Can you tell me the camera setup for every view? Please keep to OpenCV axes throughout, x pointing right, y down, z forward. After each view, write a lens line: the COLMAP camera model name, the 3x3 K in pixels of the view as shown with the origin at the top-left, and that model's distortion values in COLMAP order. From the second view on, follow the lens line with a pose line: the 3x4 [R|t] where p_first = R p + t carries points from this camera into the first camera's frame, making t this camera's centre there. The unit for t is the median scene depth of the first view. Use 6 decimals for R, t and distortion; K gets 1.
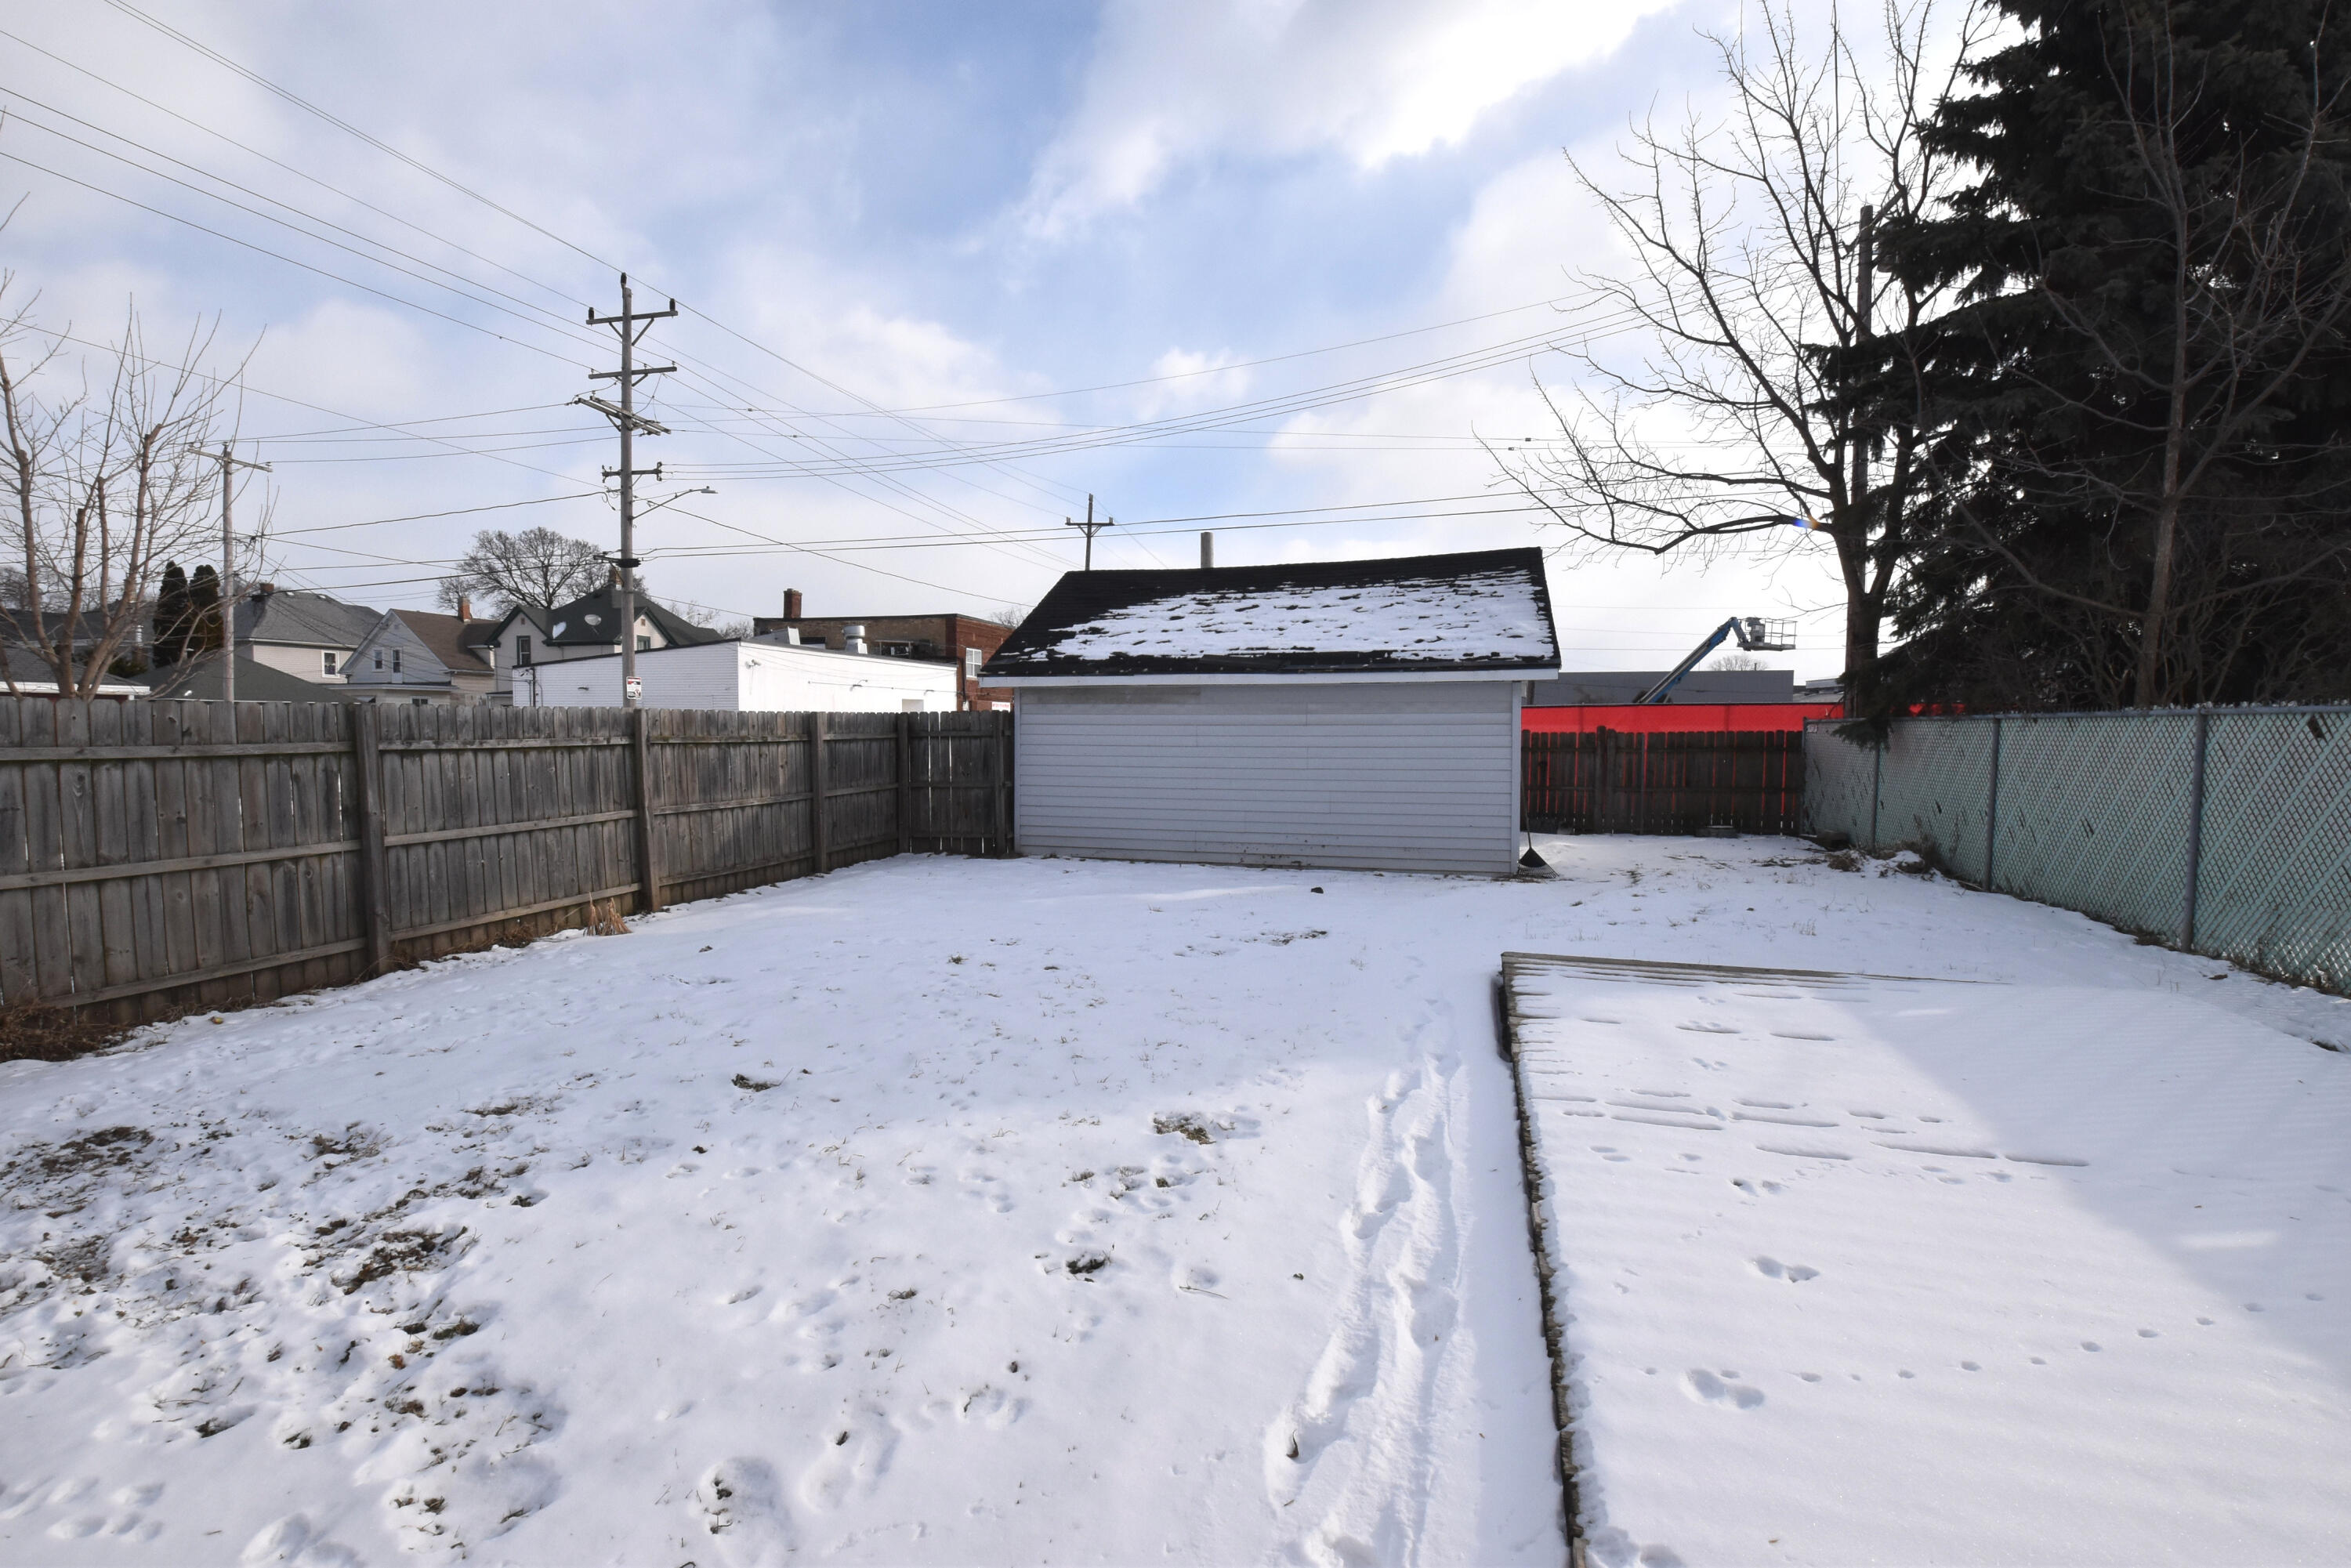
lens RADIAL K [[1020.4, 0, 1185.3], [0, 1020.4, 797.0], [0, 0, 1]] dist [0.036638, -0.056190]
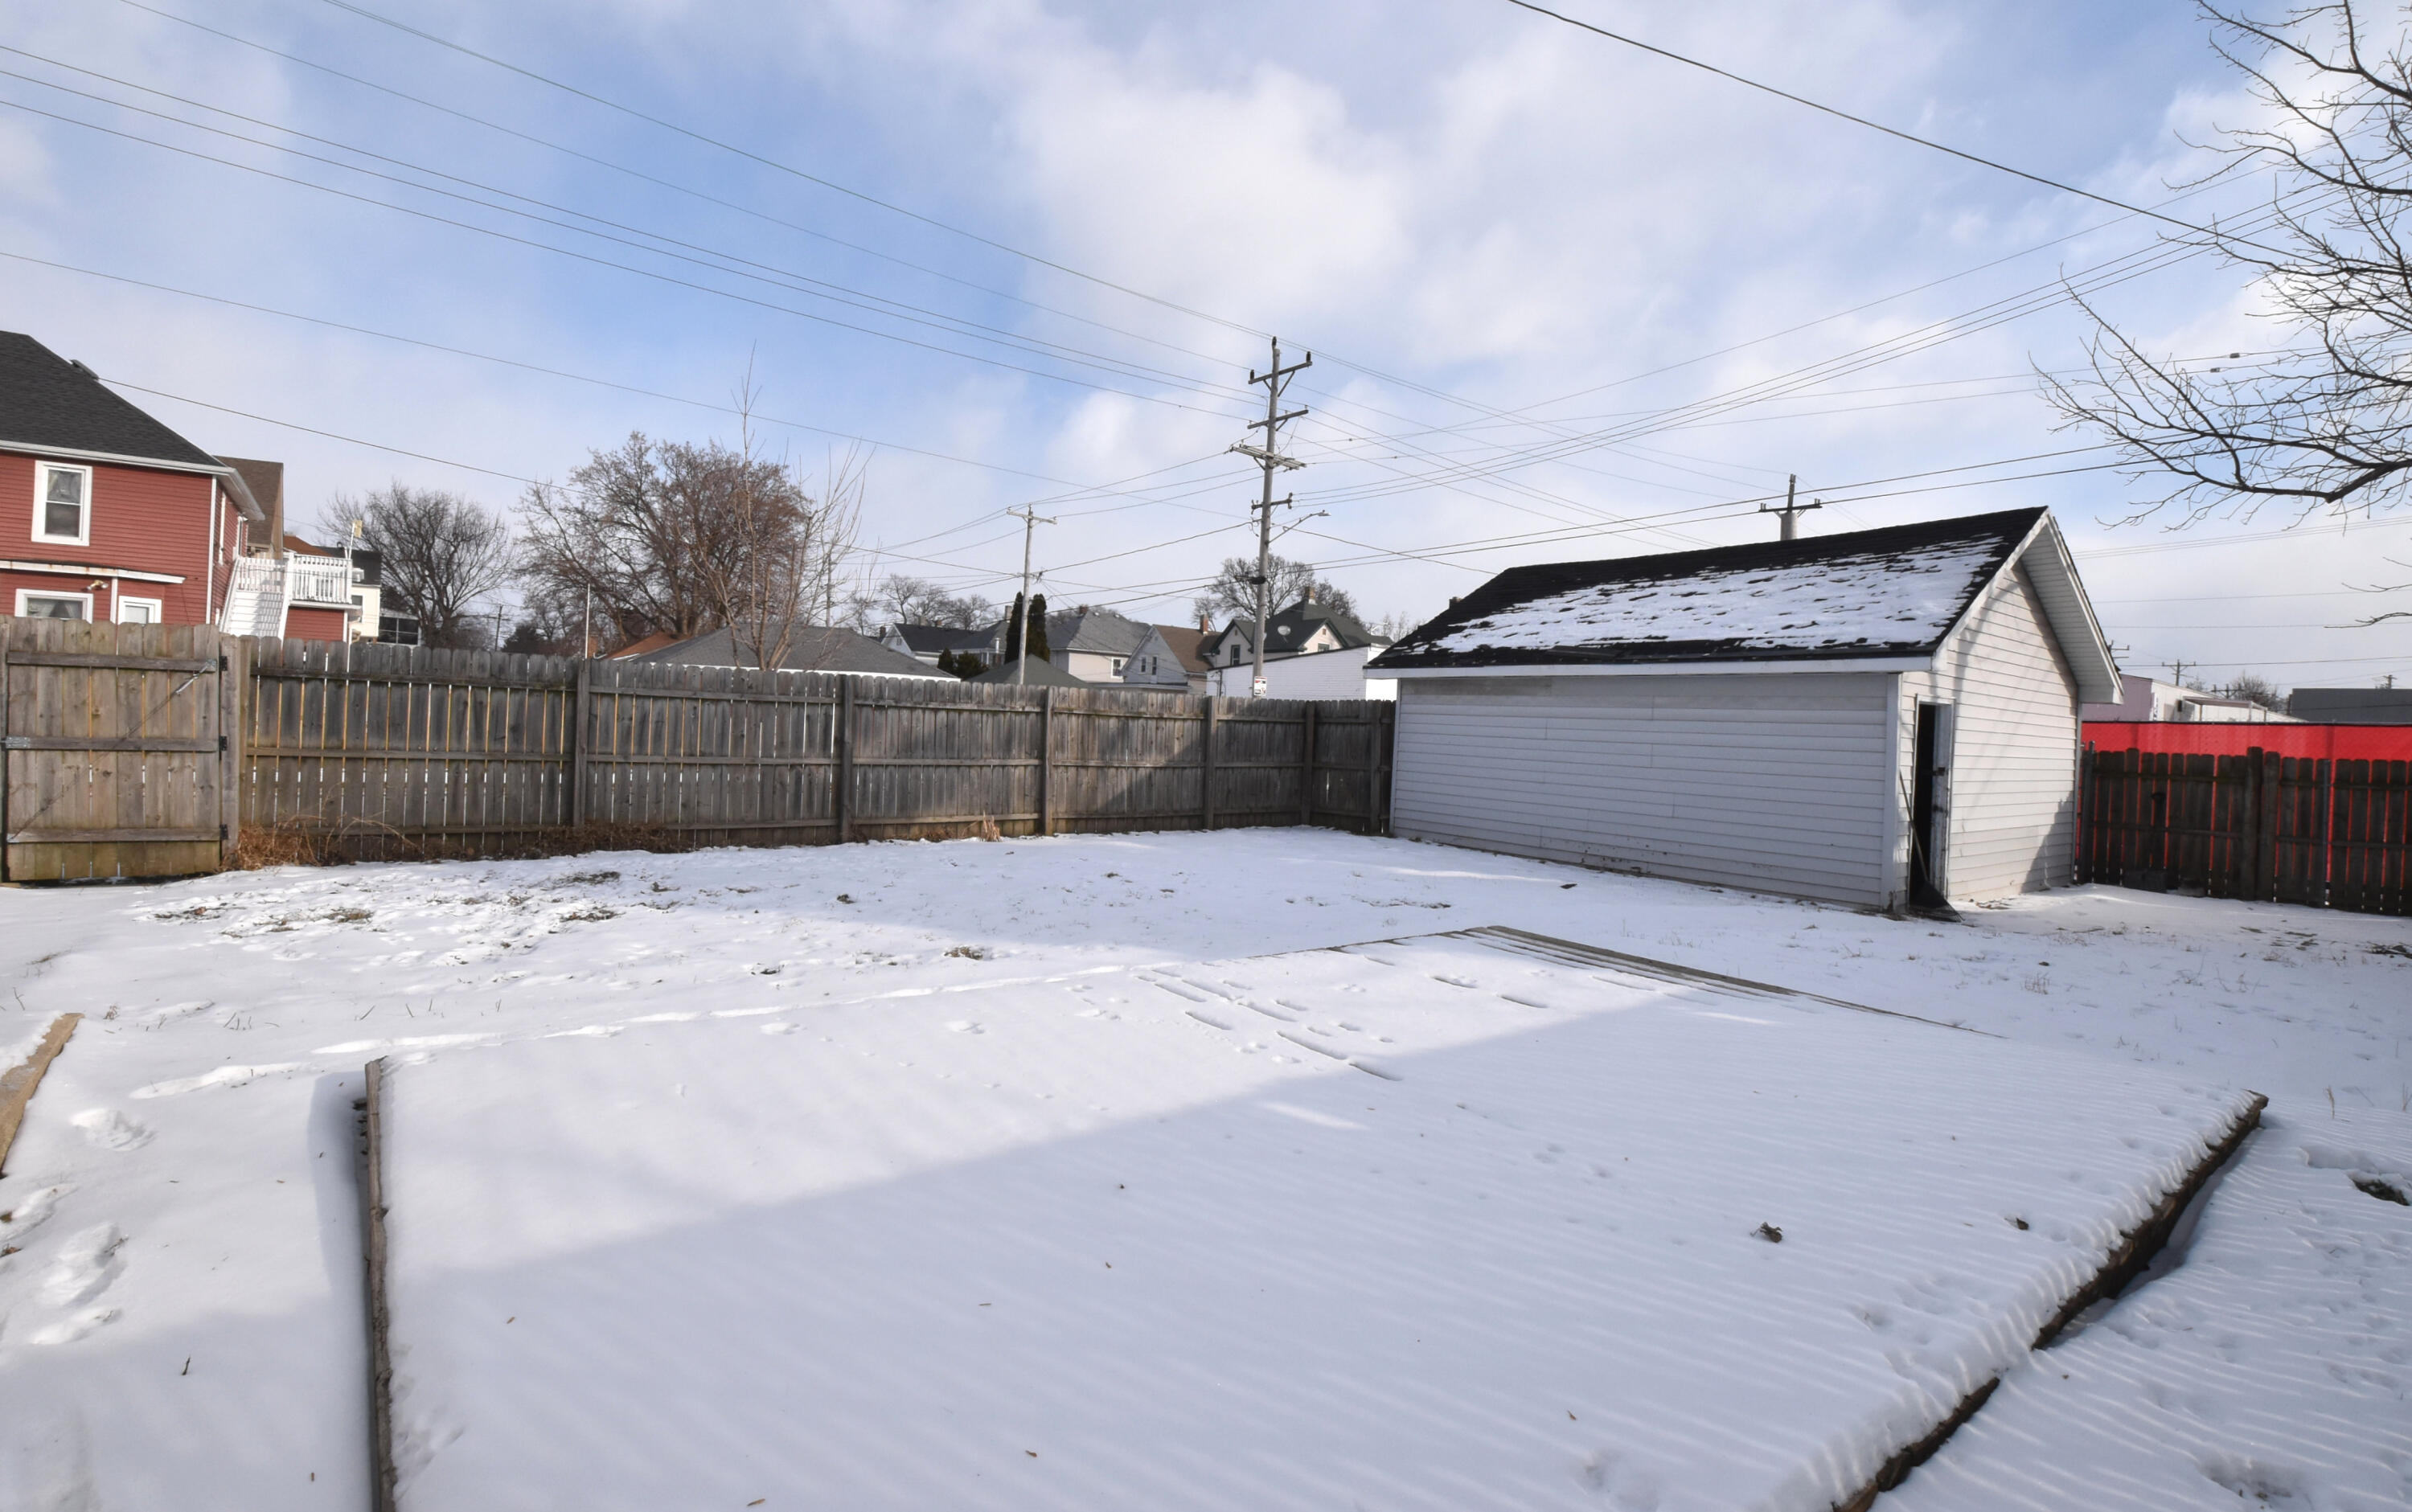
lens RADIAL K [[1067.4, 0, 1206.0], [0, 1067.4, 756.0], [0, 0, 1]] dist [0.001293, -0.004019]
pose [[0.800191, 0.051047, -0.597569, 0.339522], [-0.081411, 0.996394, -0.023899, 0.016280], [0.594194, 0.067772, 0.801461, -0.010241]]
